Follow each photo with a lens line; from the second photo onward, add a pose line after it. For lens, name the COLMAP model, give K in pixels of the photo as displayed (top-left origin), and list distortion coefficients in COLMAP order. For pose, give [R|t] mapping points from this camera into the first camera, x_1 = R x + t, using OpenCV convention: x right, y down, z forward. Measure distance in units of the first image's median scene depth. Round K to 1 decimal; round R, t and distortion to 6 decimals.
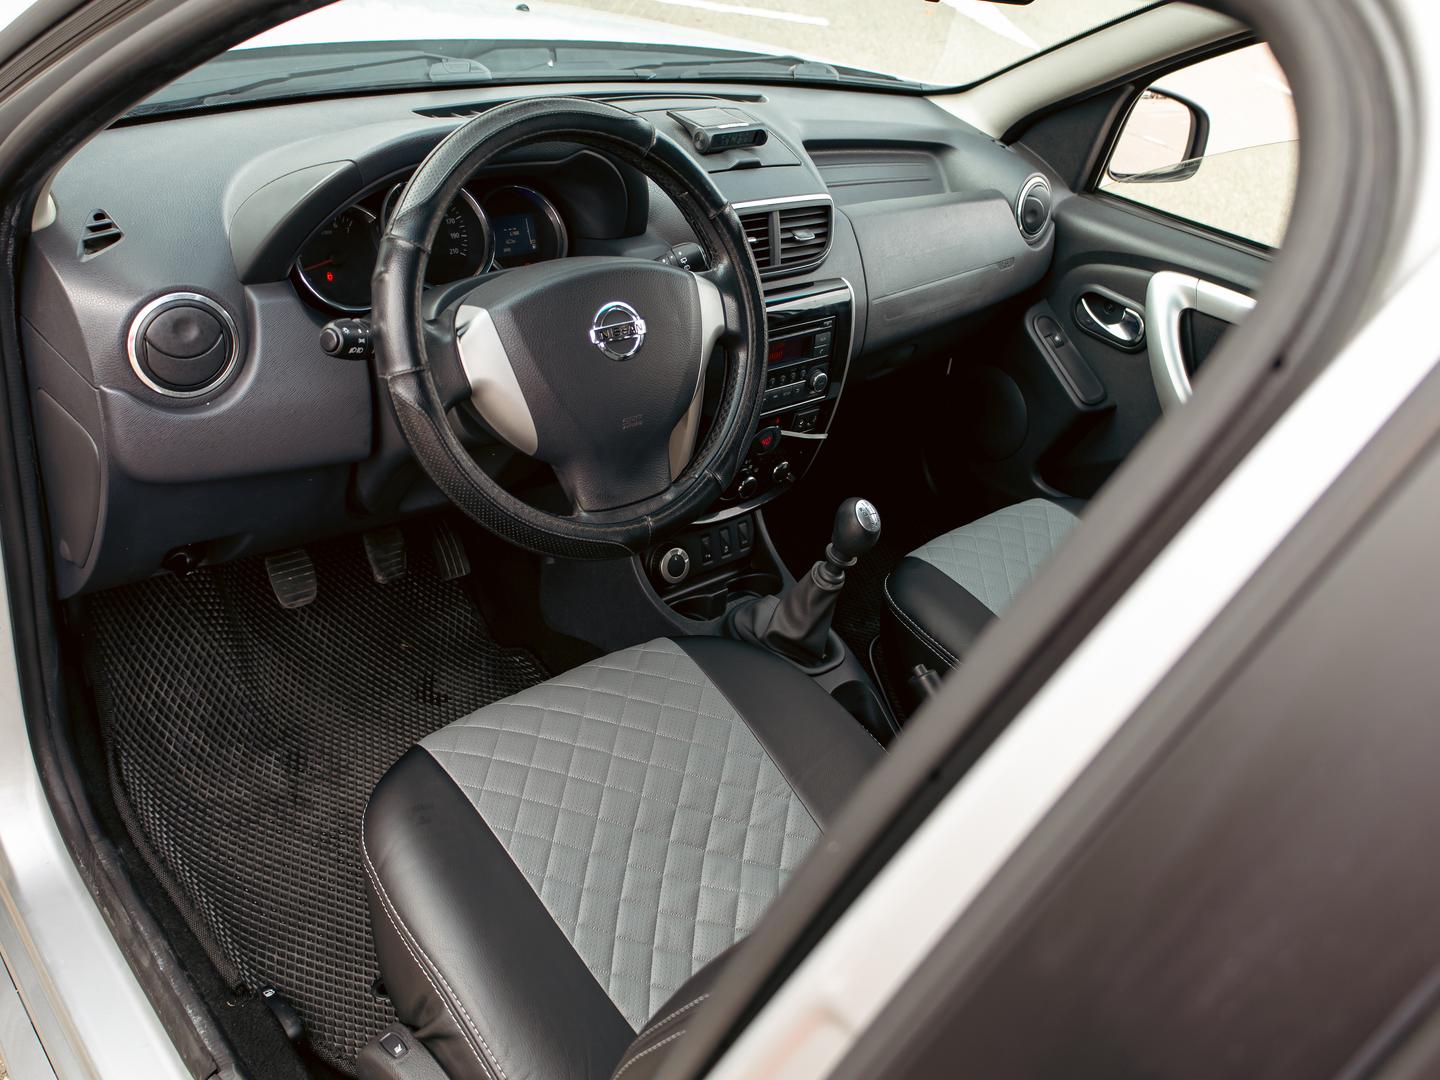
lens RADIAL K [[1091.0, 0, 721.8], [0, 1091.0, 501.5], [0, 0, 1]] dist [0.001293, 0.000801]
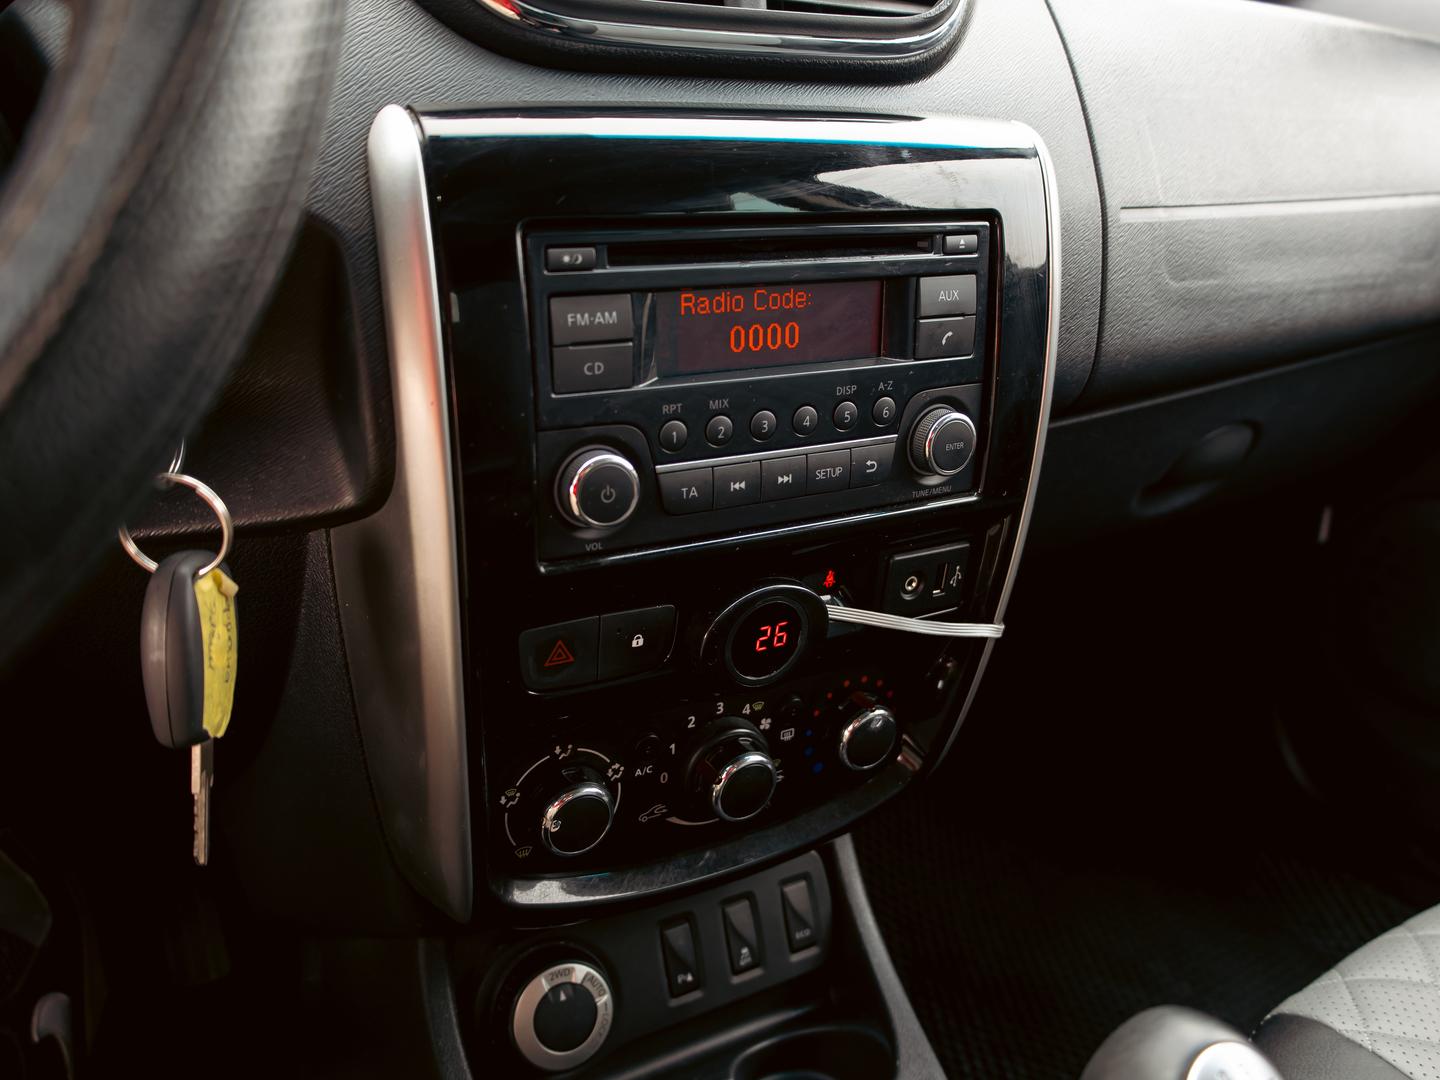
lens RADIAL K [[1195.9, 0, 720.0], [0, 1195.9, 540.0], [0, 0, 1]] dist [0.002400, 0.002949]
pose [[0.973923, -0.036834, -0.223869, 0.097552], [-0.008599, 0.980032, -0.198655, -0.014028], [0.226716, 0.195400, 0.954159, 0.641928]]
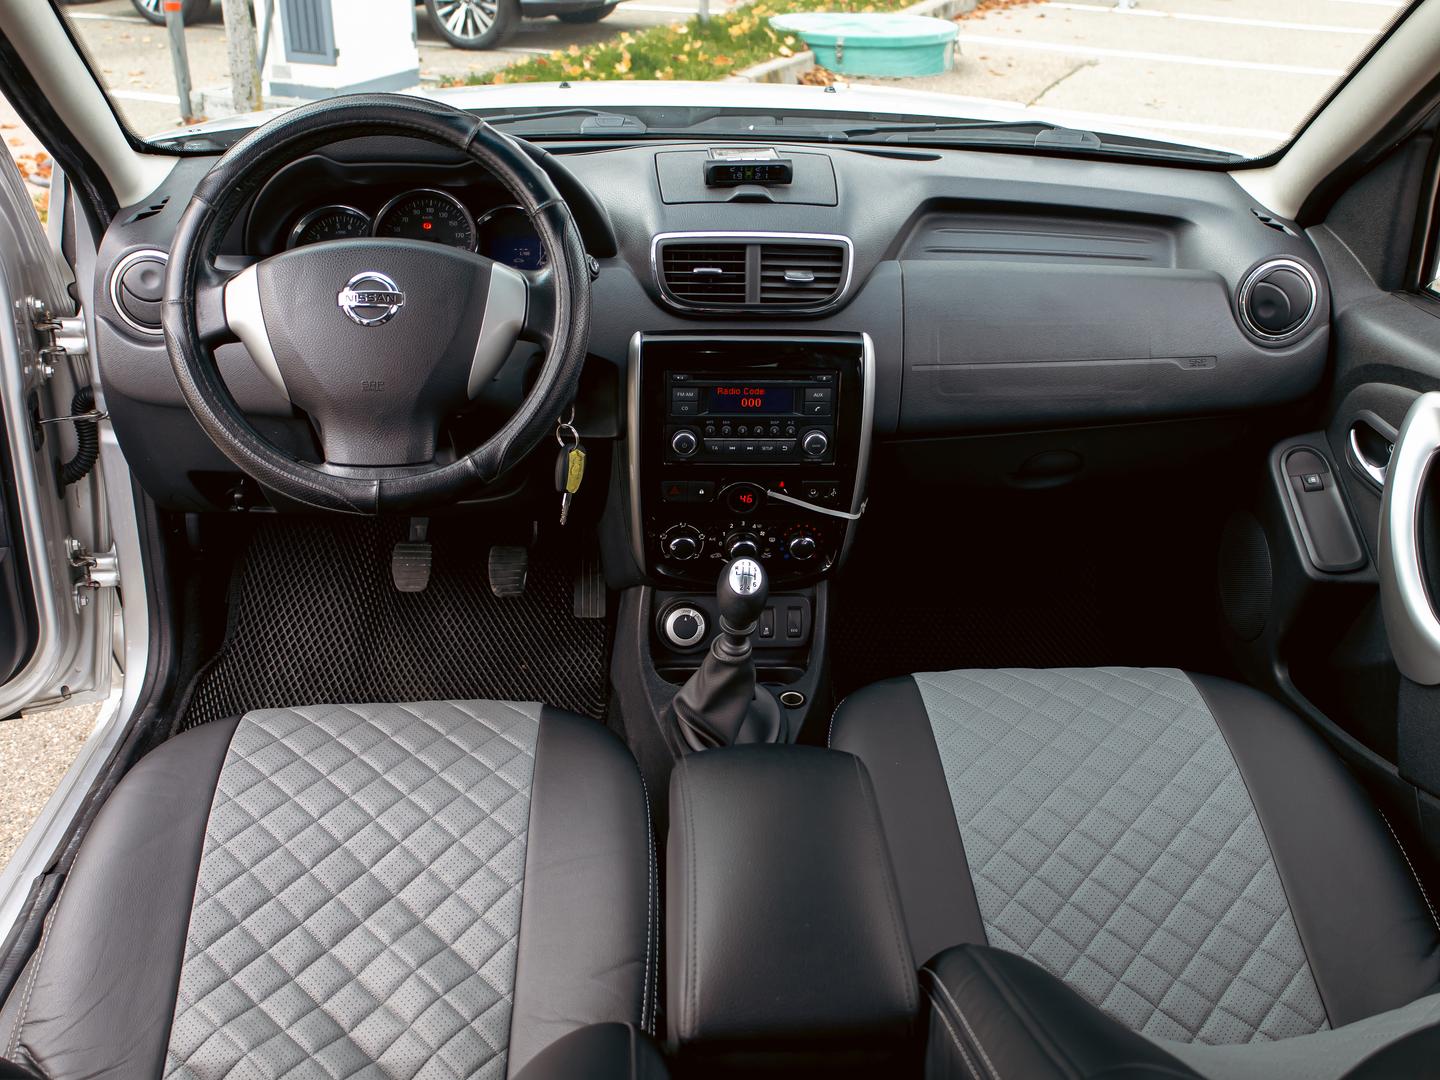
lens RADIAL K [[1195.9, 0, 720.0], [0, 1195.9, 540.0], [0, 0, 1]] dist [0.002400, 0.002949]
pose [[0.803702, 0.166827, -0.571168, 0.572058], [-0.238571, 0.969707, -0.052465, 0.034573], [0.545113, 0.178430, 0.819155, 0.167307]]
